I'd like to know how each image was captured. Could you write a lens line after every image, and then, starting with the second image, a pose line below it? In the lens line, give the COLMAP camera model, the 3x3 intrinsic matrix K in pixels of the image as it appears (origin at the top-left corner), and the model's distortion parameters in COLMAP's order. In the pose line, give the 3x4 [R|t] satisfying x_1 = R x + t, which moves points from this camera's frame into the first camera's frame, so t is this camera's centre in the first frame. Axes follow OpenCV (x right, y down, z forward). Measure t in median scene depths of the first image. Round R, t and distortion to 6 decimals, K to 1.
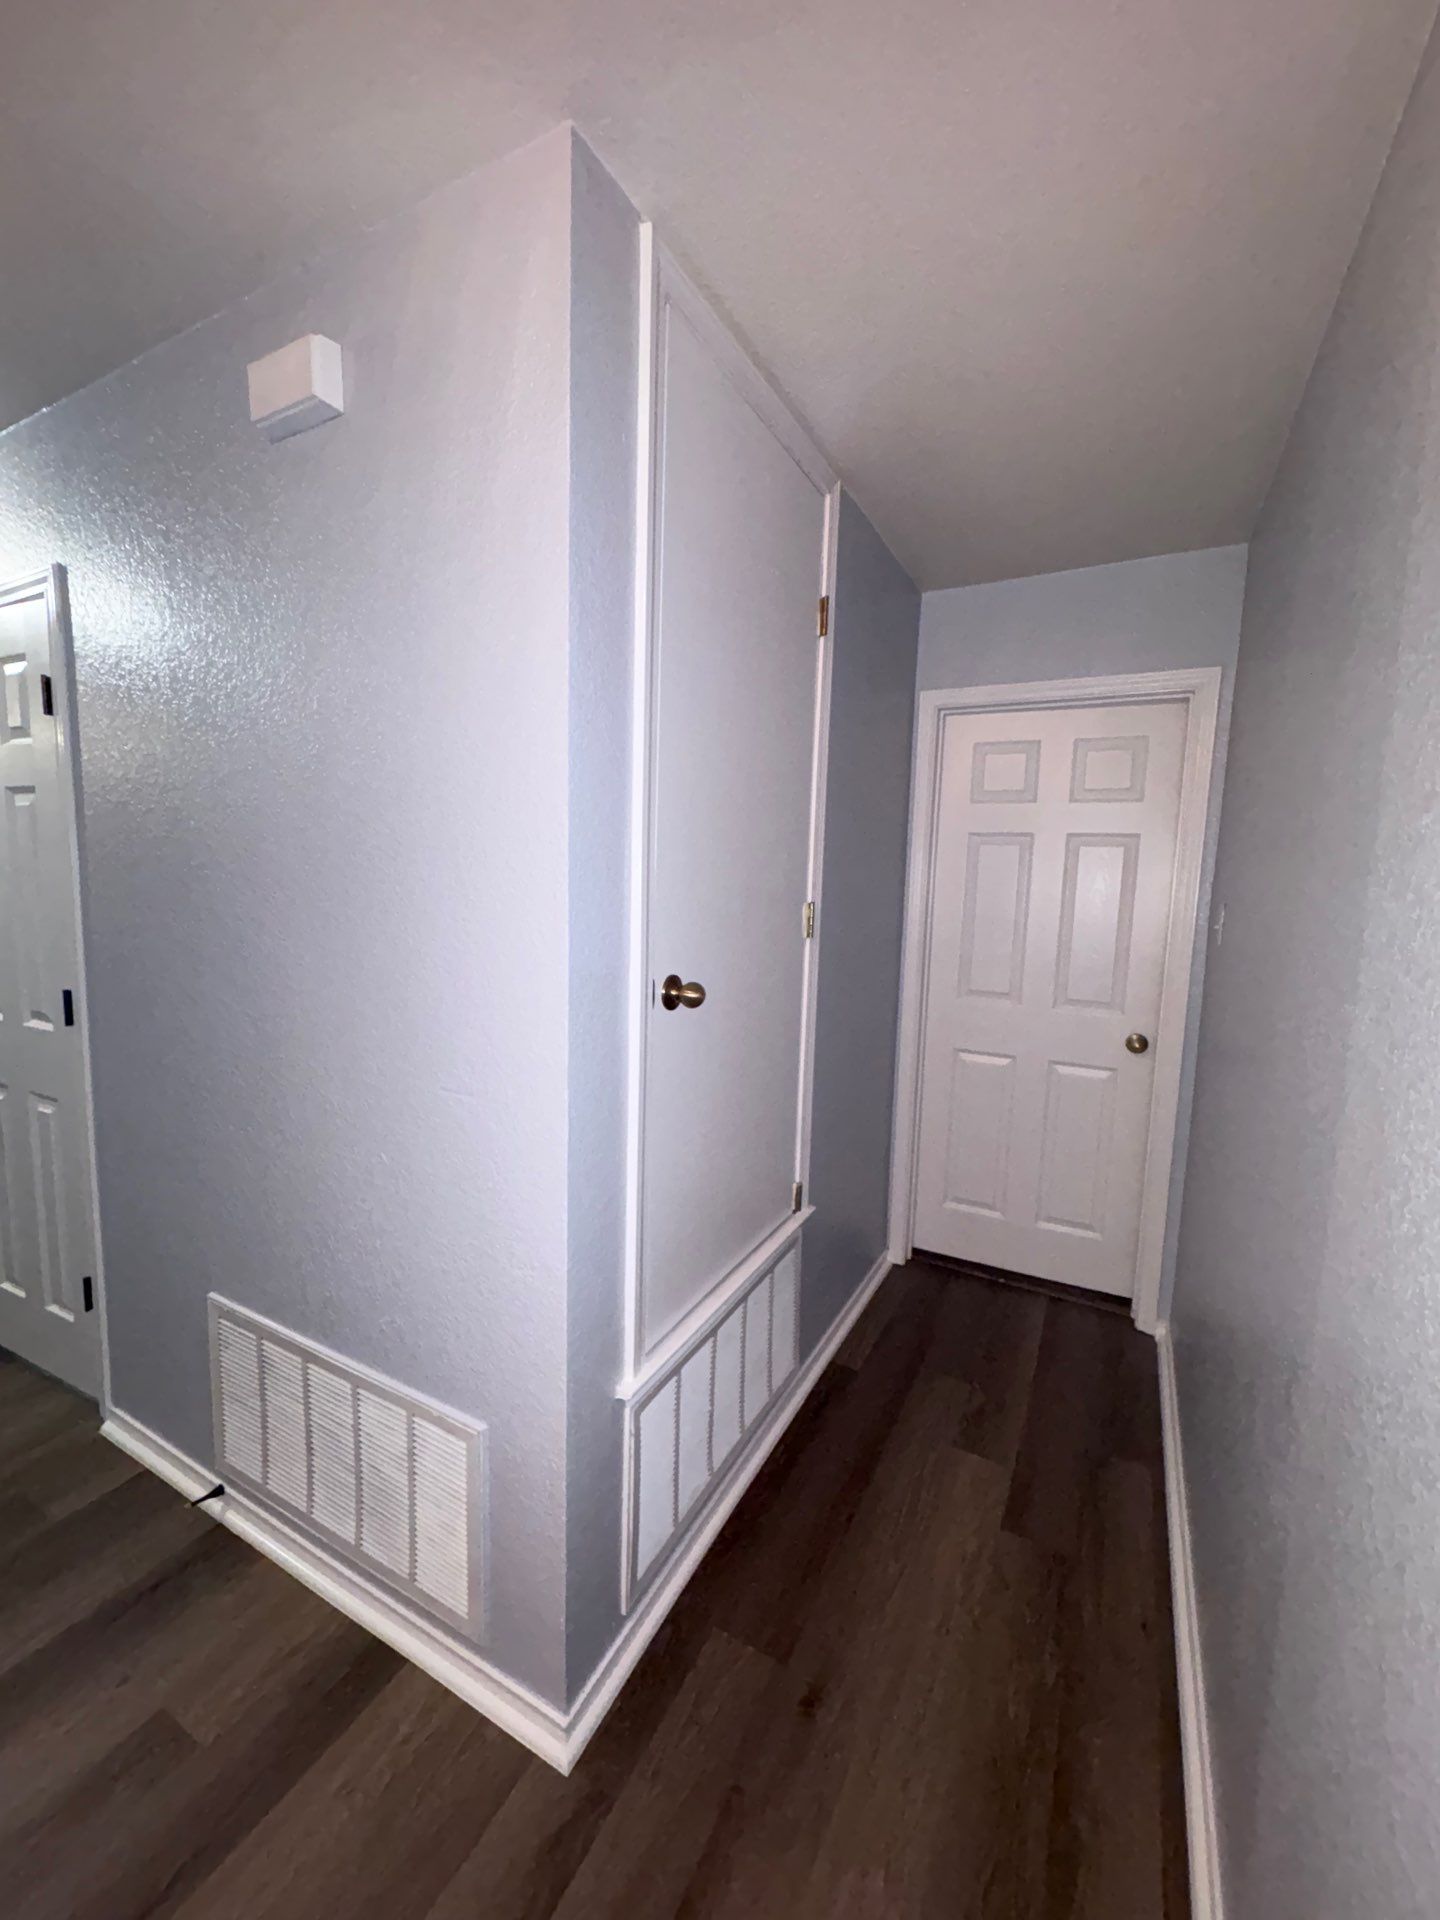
lens RADIAL K [[760.2, 0, 720.0], [0, 760.2, 960.0], [0, 0, 1]] dist [-0.002504, -0.000320]
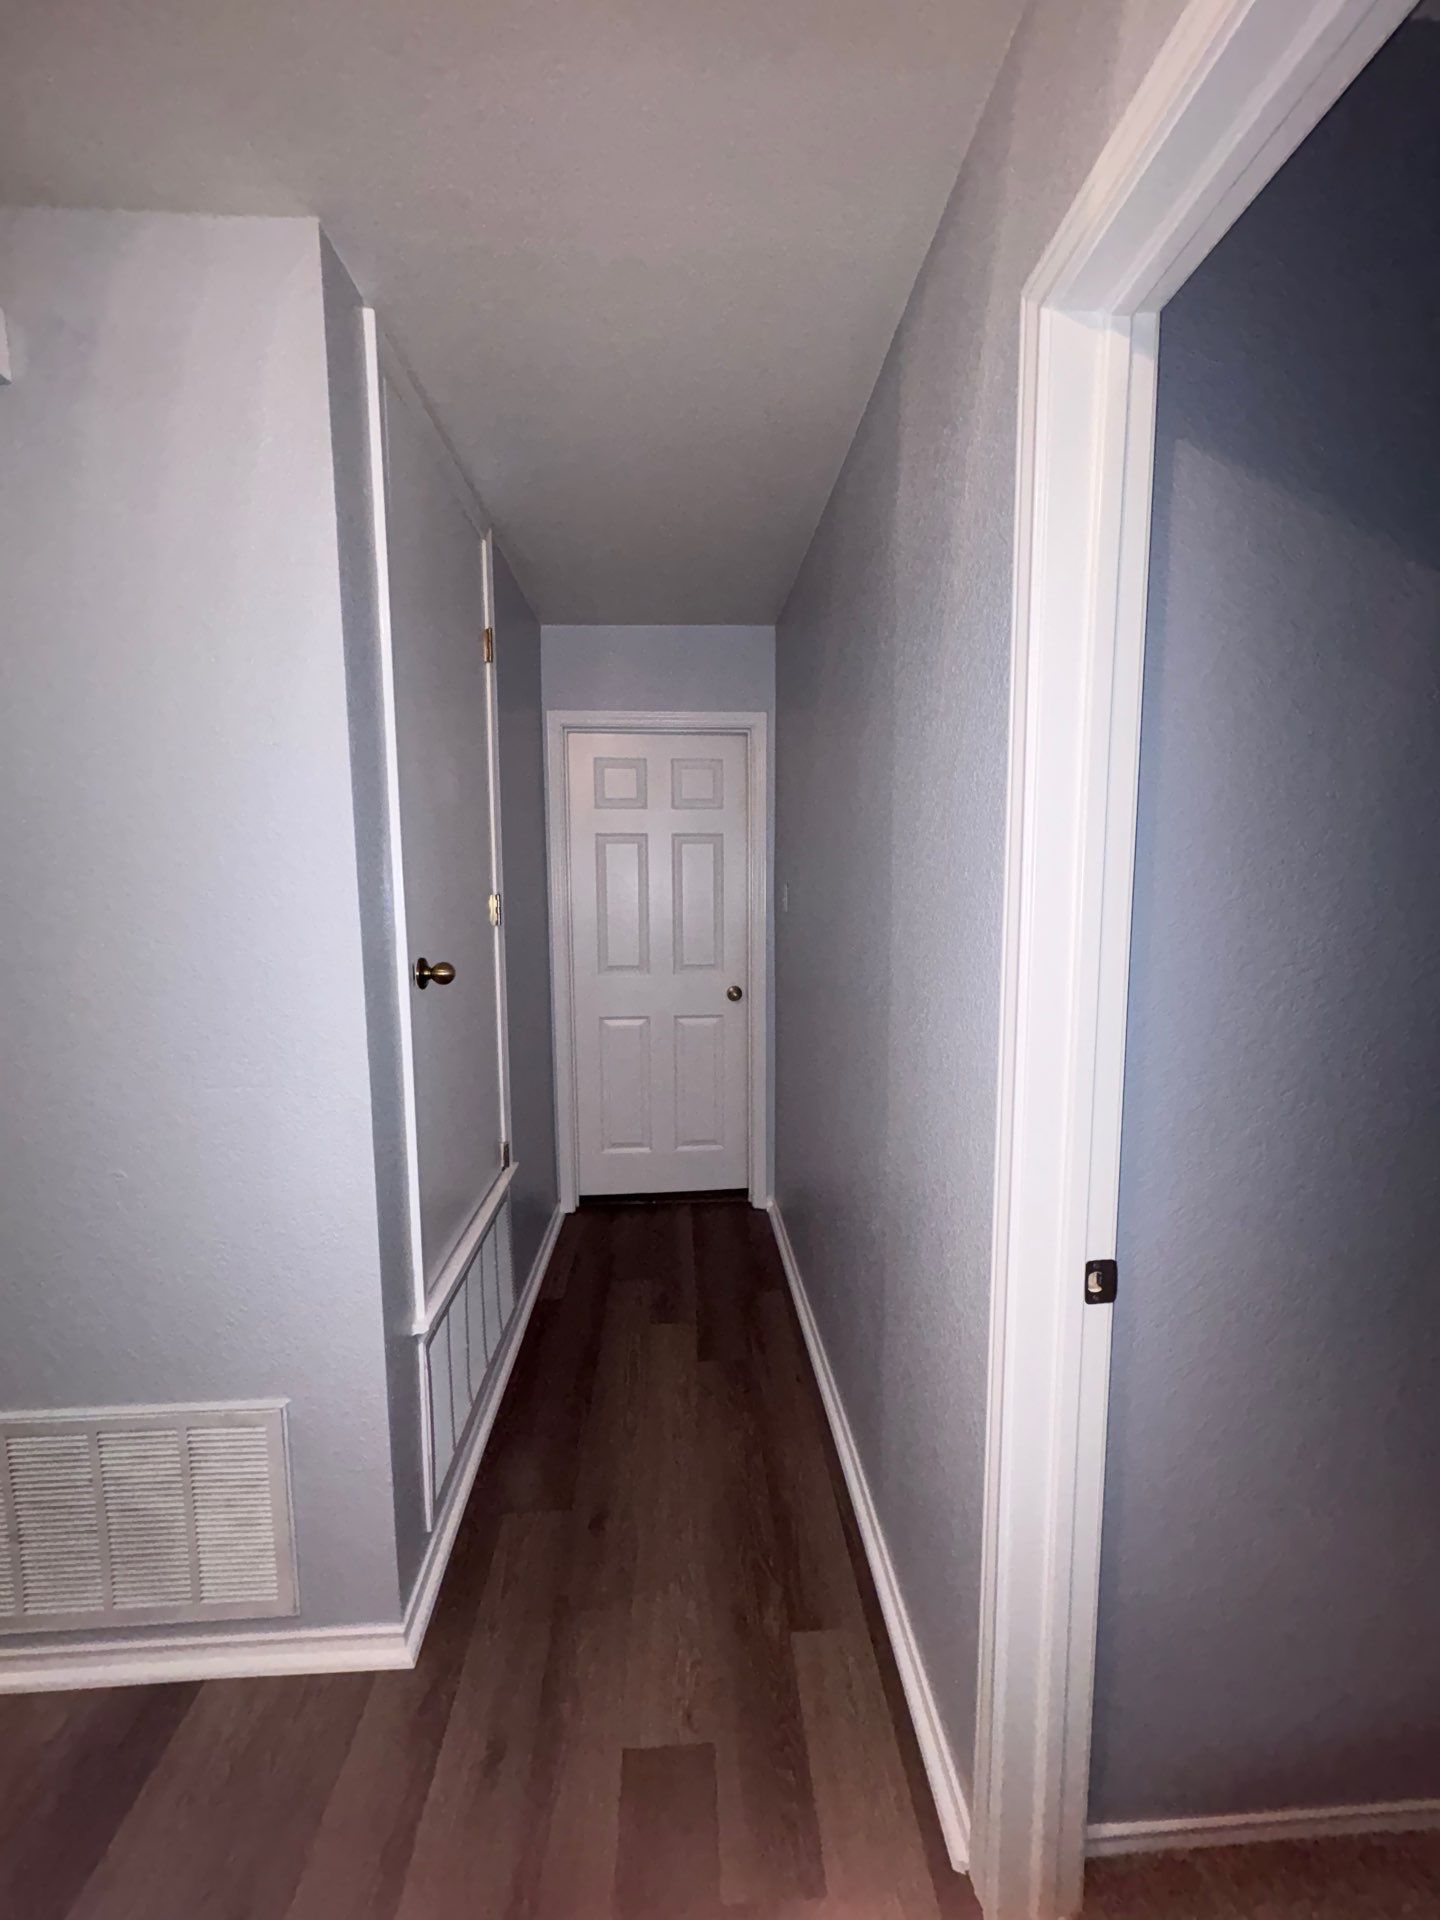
lens RADIAL K [[760.2, 0, 720.0], [0, 760.2, 960.0], [0, 0, 1]] dist [-0.002504, -0.000320]
pose [[0.850599, -0.087880, 0.518420, -0.165628], [0.088785, 0.995782, 0.023126, 0.021905], [-0.518265, 0.026357, 0.854814, -0.124210]]
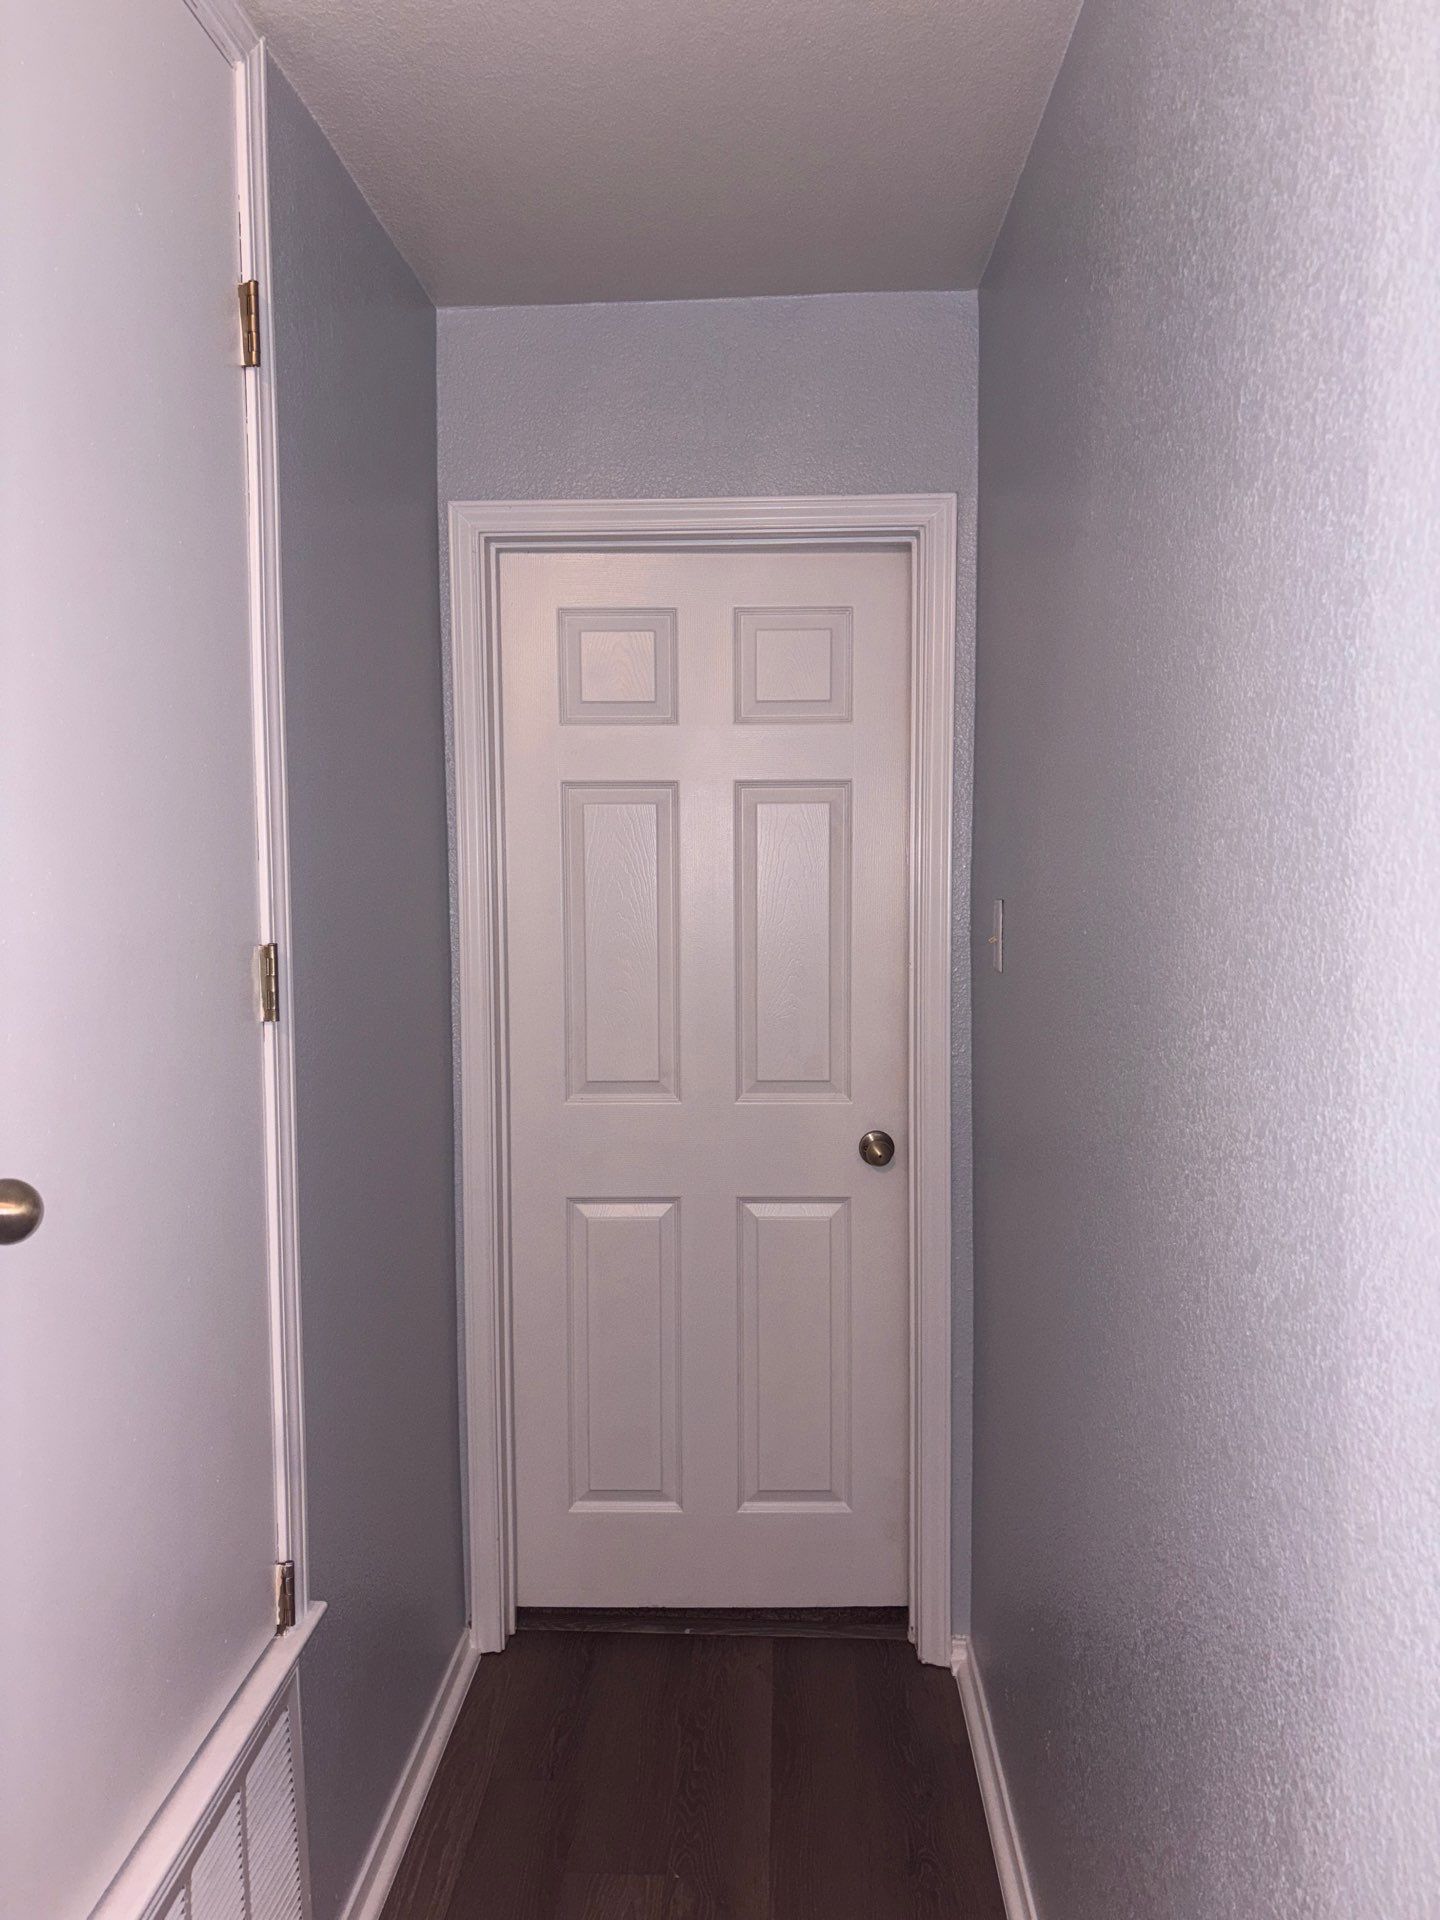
lens RADIAL K [[1445.2, 0, 712.0], [0, 1445.2, 963.0], [0, 0, 1]] dist [0.047619, -0.049748]
pose [[0.902150, -0.068615, 0.425930, -0.011459], [0.081484, 0.996602, -0.012042, -0.027266], [-0.423657, 0.045570, 0.904676, 0.081129]]
